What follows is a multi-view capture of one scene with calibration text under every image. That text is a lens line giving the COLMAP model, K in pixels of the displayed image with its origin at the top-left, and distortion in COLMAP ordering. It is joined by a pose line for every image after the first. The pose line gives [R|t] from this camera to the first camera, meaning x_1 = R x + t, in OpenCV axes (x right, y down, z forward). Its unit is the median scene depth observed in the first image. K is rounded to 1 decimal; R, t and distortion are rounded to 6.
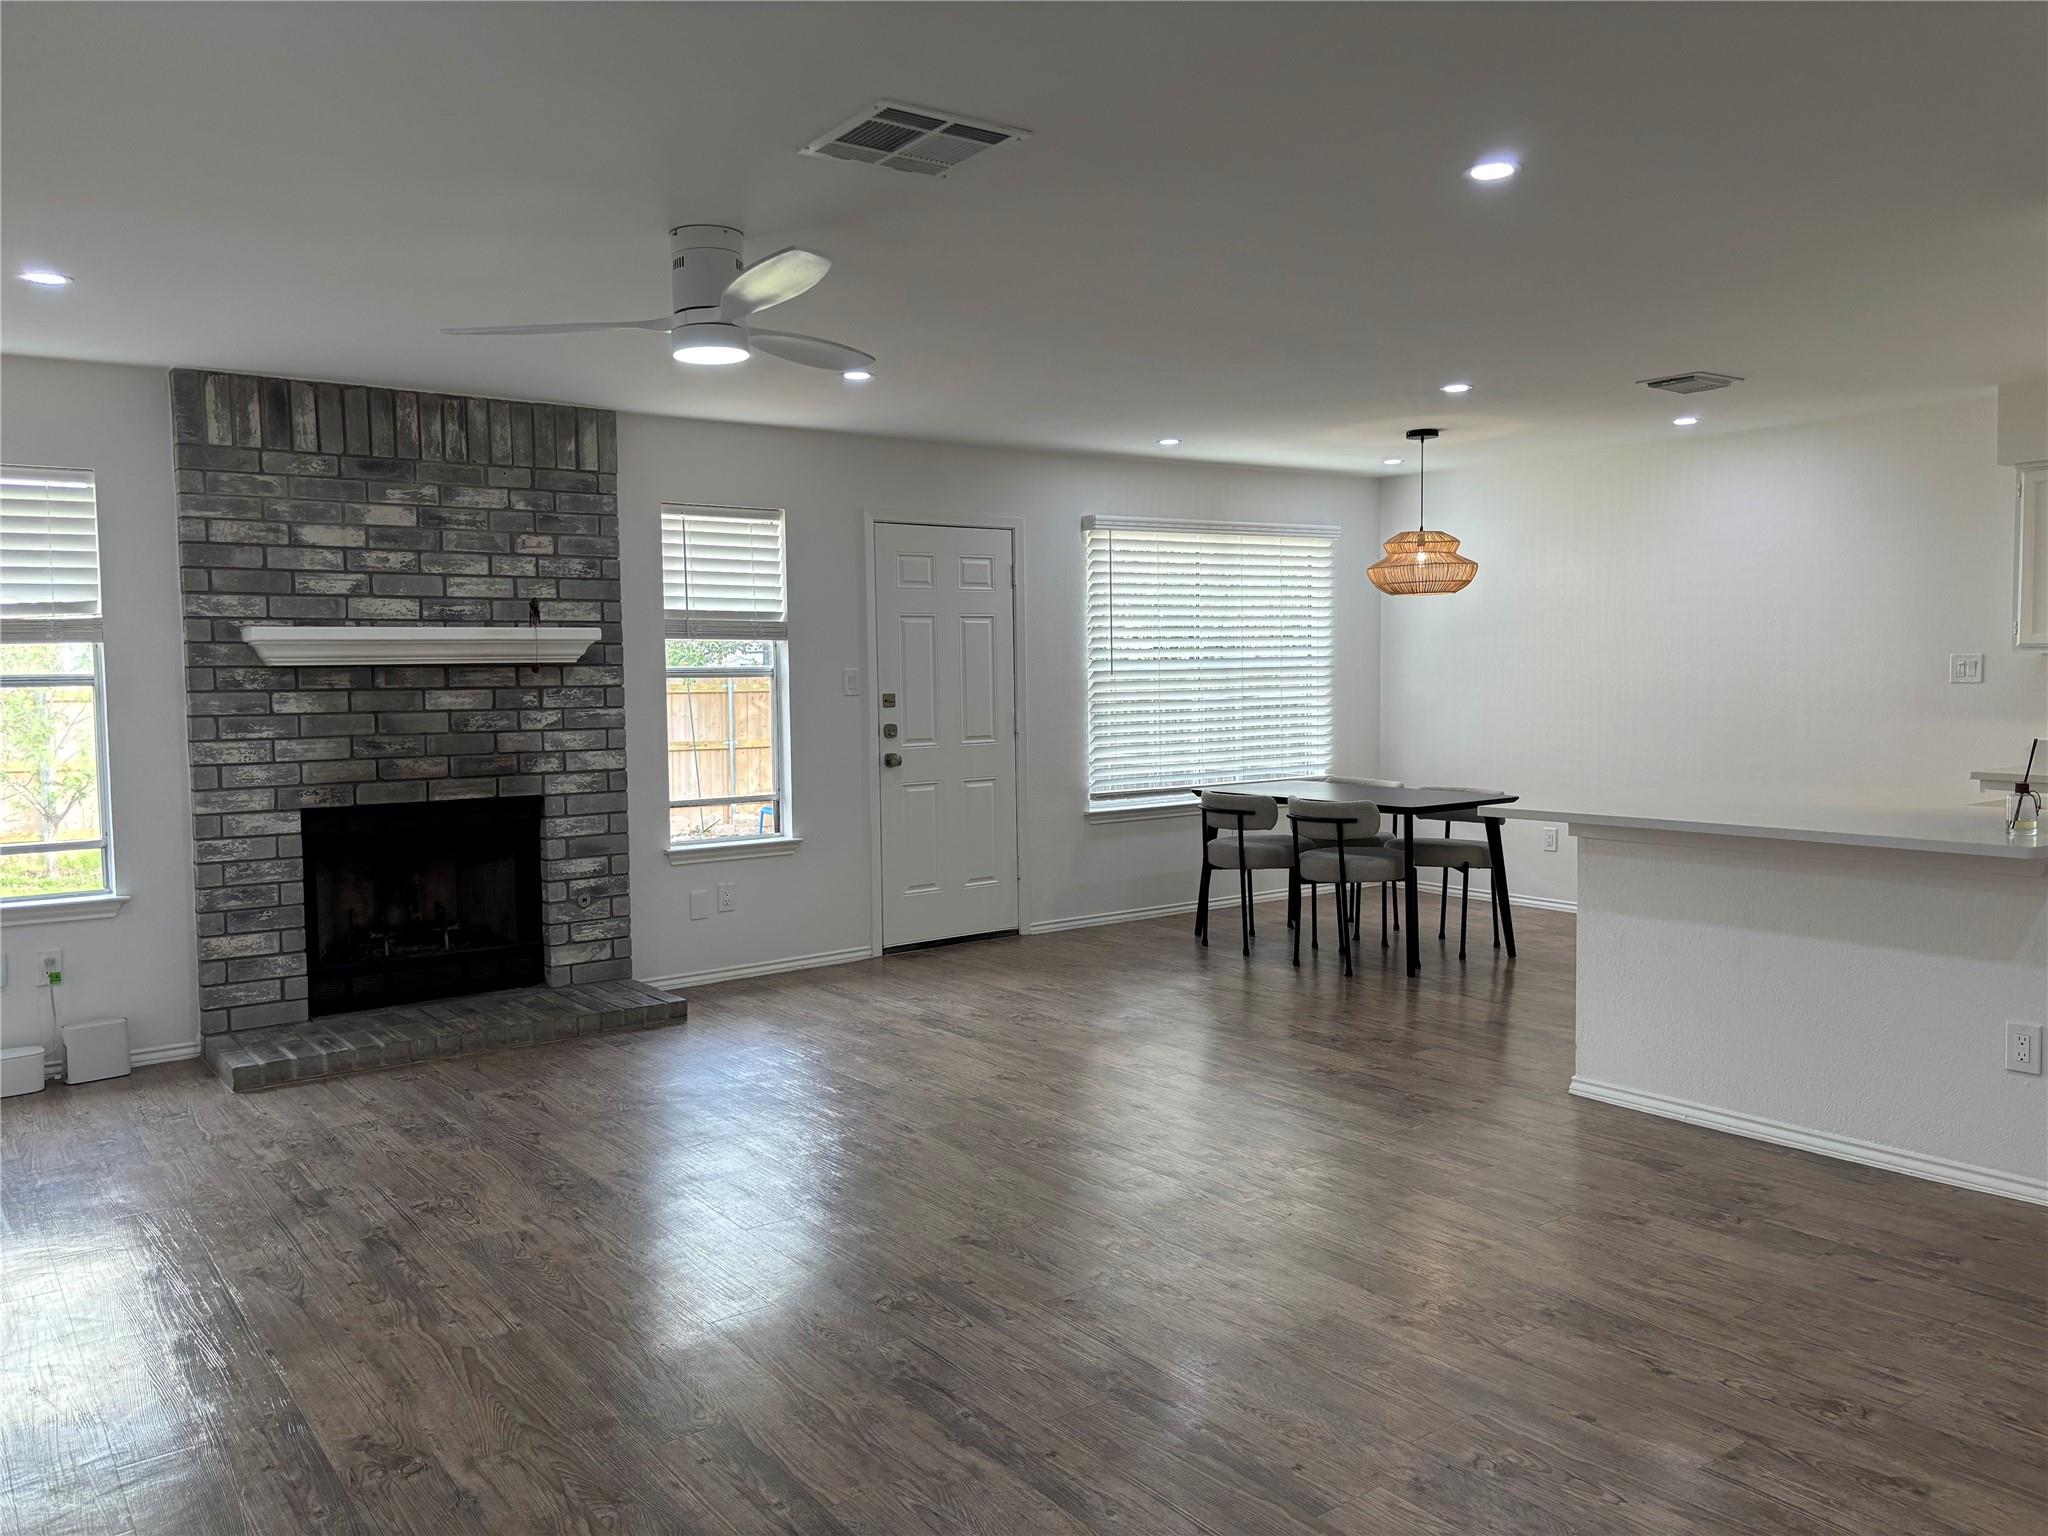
lens RADIAL K [[1548.2, 0, 1024.8], [0, 1548.2, 754.5], [0, 0, 1]] dist [0.047079, -0.050927]
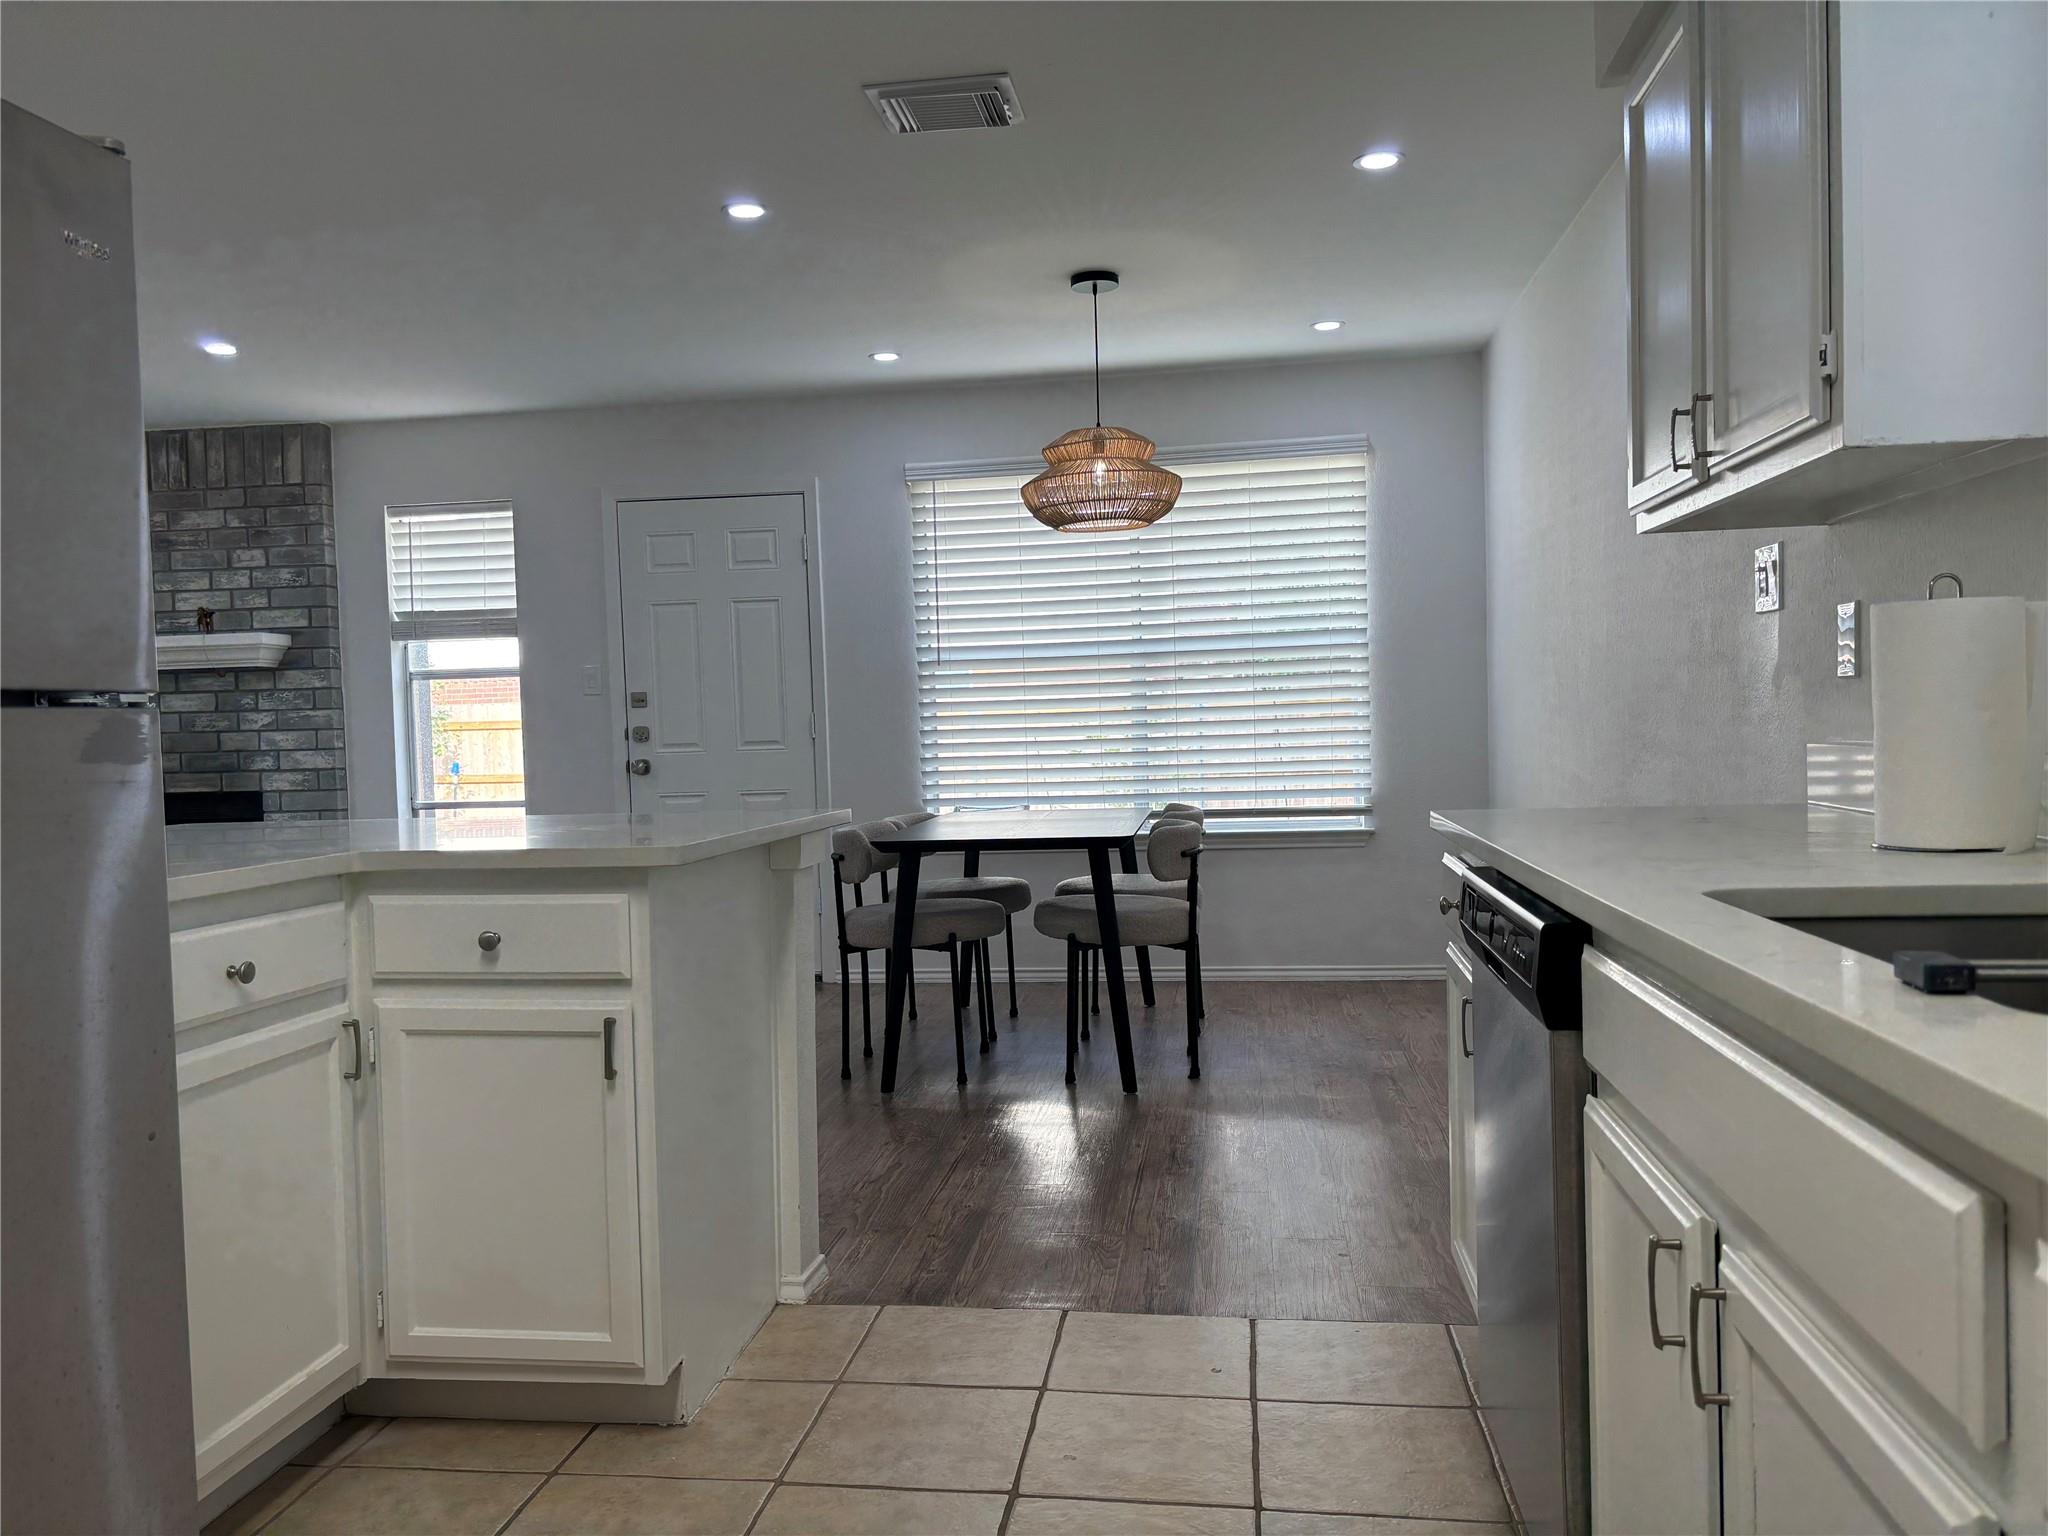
lens RADIAL K [[1548.2, 0, 1017.8], [0, 1548.2, 780.8], [0, 0, 1]] dist [0.047079, -0.050927]
pose [[0.711455, 0.019902, -0.702450, 0.848940], [-0.019488, 0.999773, 0.008588, -0.000380], [0.702461, 0.007579, 0.711682, 0.622293]]
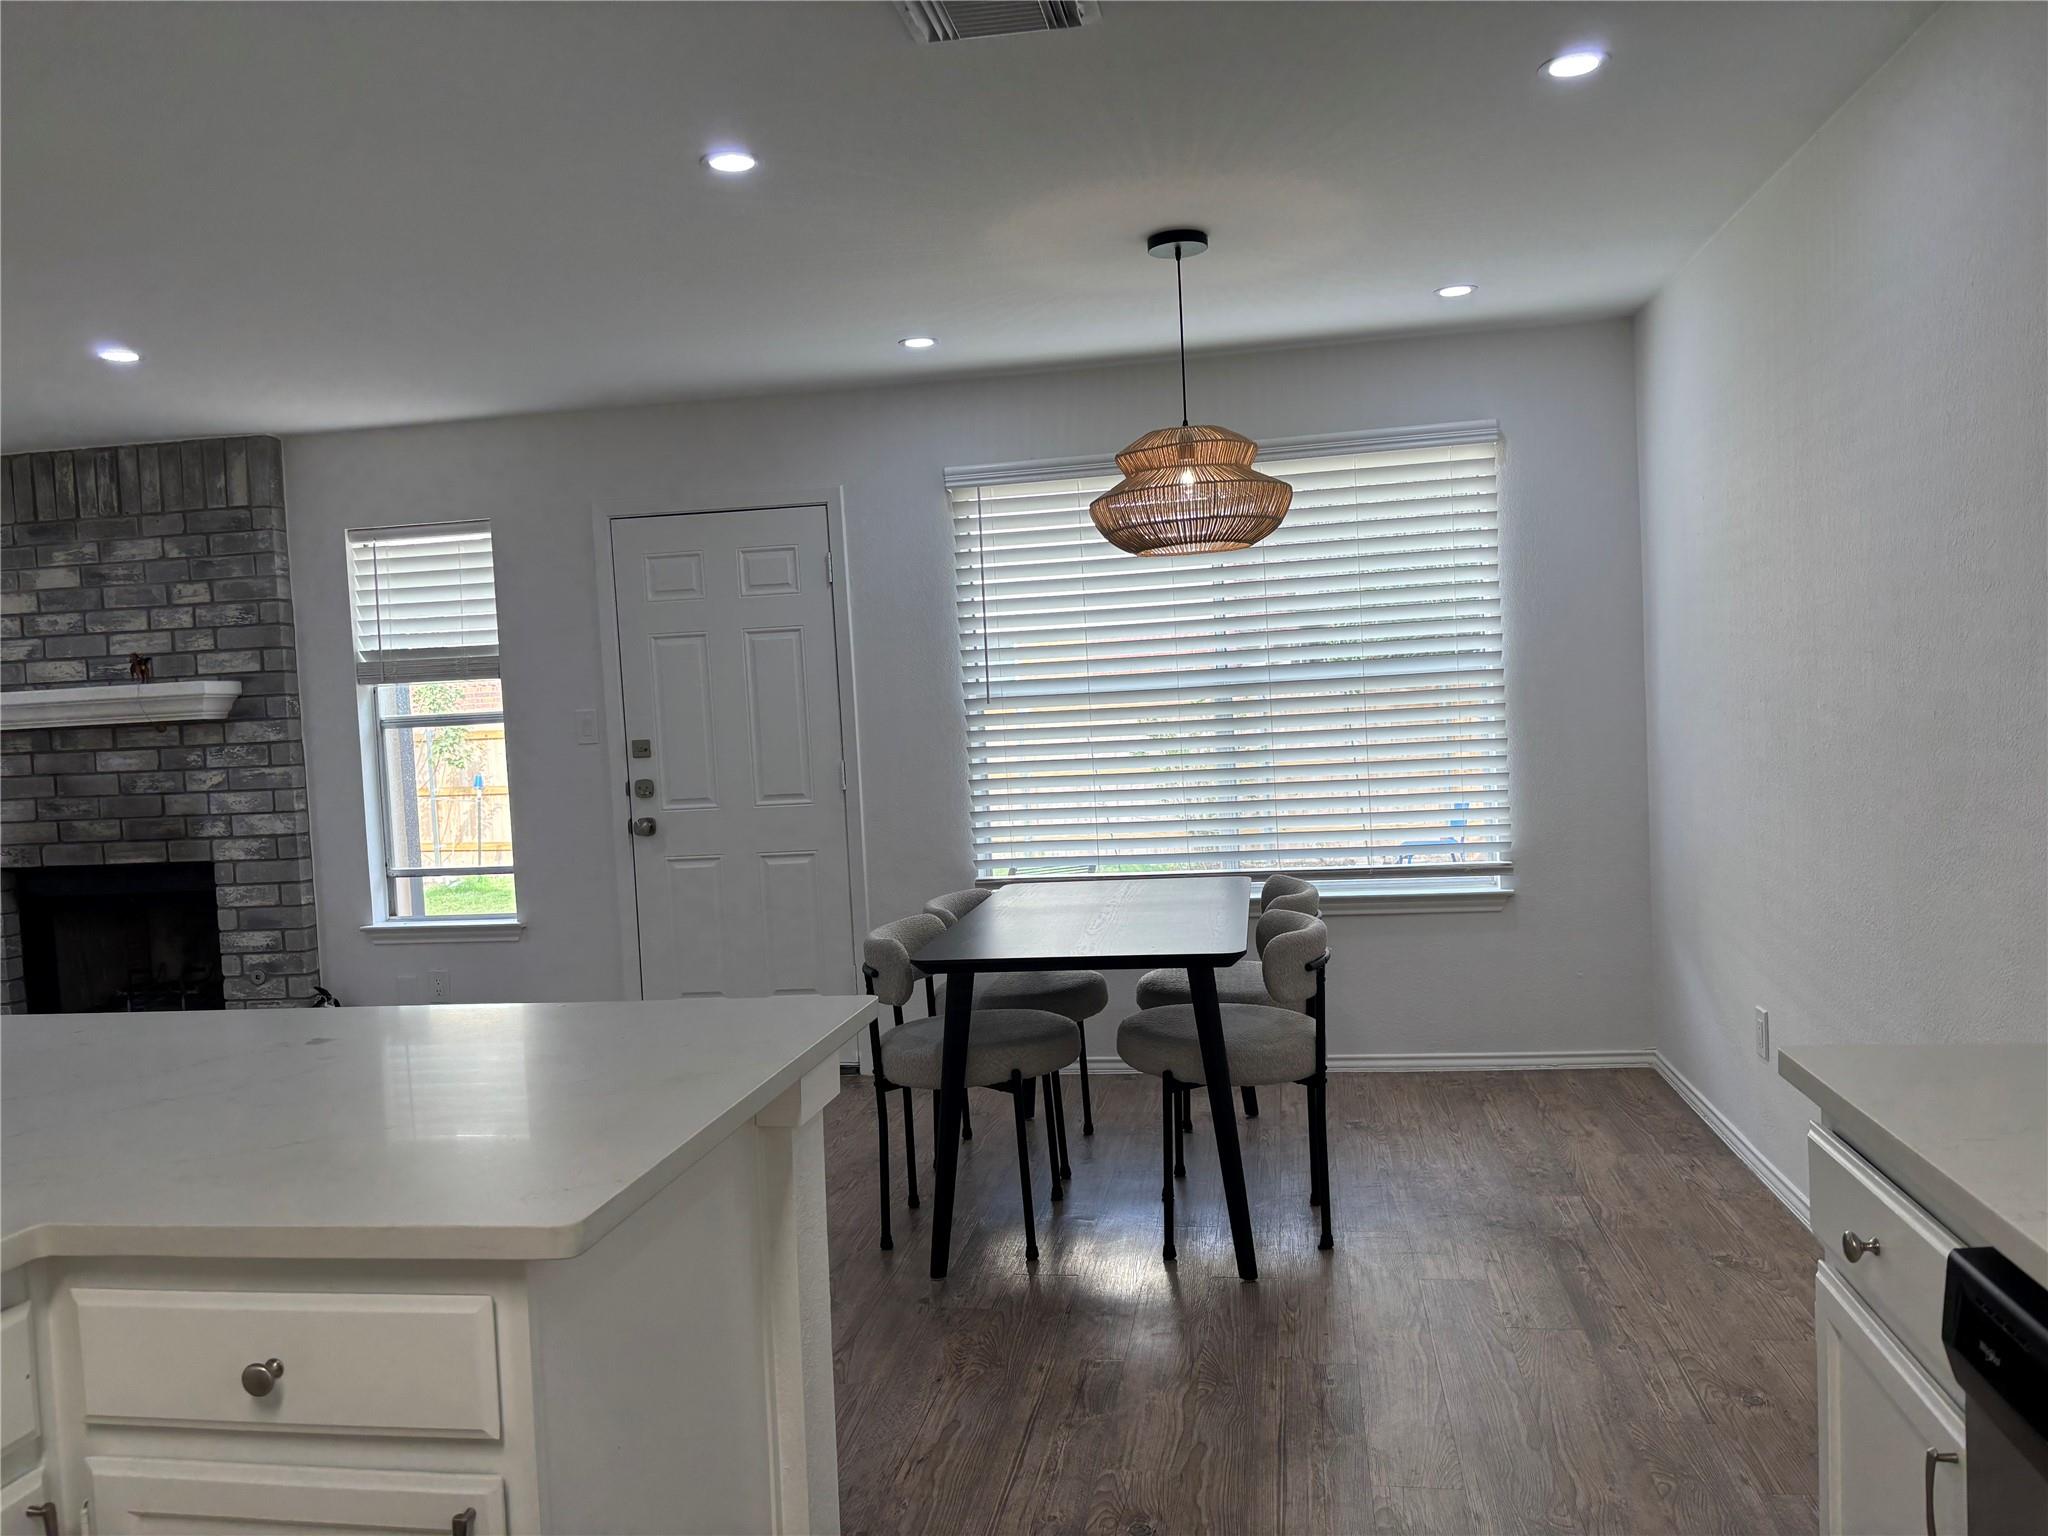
lens RADIAL K [[1548.2, 0, 1028.6], [0, 1548.2, 771.5], [0, 0, 1]] dist [0.047079, -0.050927]
pose [[0.696043, 0.013351, -0.717876, 0.728685], [0.001001, 0.999808, 0.019565, -0.047107], [0.717999, -0.014337, 0.695896, 0.726115]]
